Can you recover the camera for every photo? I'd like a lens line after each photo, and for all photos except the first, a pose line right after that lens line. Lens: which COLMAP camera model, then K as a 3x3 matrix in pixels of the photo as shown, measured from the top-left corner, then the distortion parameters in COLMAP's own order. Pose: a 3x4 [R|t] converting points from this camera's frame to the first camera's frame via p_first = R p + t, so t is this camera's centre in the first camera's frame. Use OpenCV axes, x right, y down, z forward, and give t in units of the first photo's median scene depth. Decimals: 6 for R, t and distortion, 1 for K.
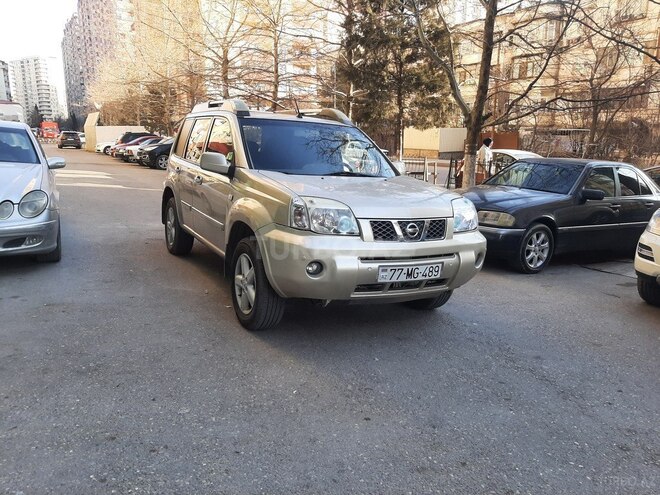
lens RADIAL K [[508.5, 0, 327.9], [0, 508.5, 250.2], [0, 0, 1]] dist [0.067457, -0.123227]
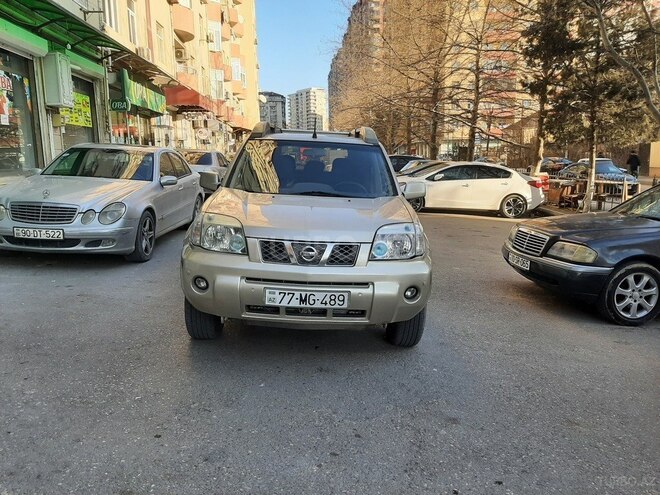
lens RADIAL K [[511.7, 0, 329.1], [0, 511.7, 250.7], [0, 0, 1]] dist [0.071974, -0.136320]
pose [[0.897933, 0.066650, -0.435057, 0.515456], [-0.083247, 0.996344, -0.019178, -0.024559], [0.432189, 0.053438, 0.900199, 0.144204]]
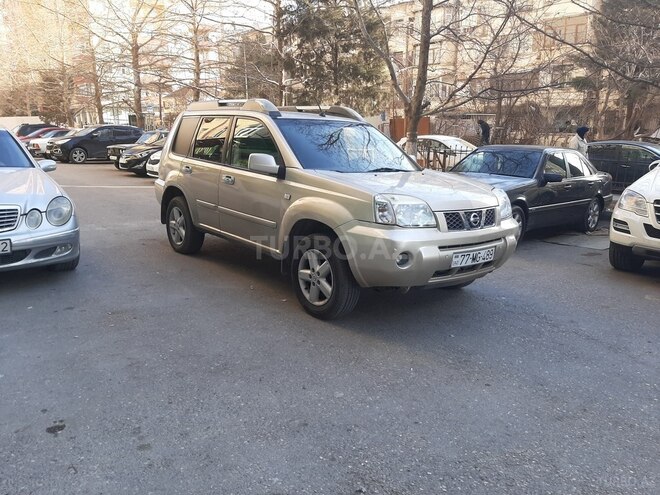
lens RADIAL K [[508.5, 0, 327.9], [0, 508.5, 250.2], [0, 0, 1]] dist [0.067457, -0.123227]
pose [[0.981814, -0.063483, 0.178918, -0.306387], [0.058558, 0.997749, 0.032683, -0.023008], [-0.180590, -0.021611, 0.983321, -0.047875]]
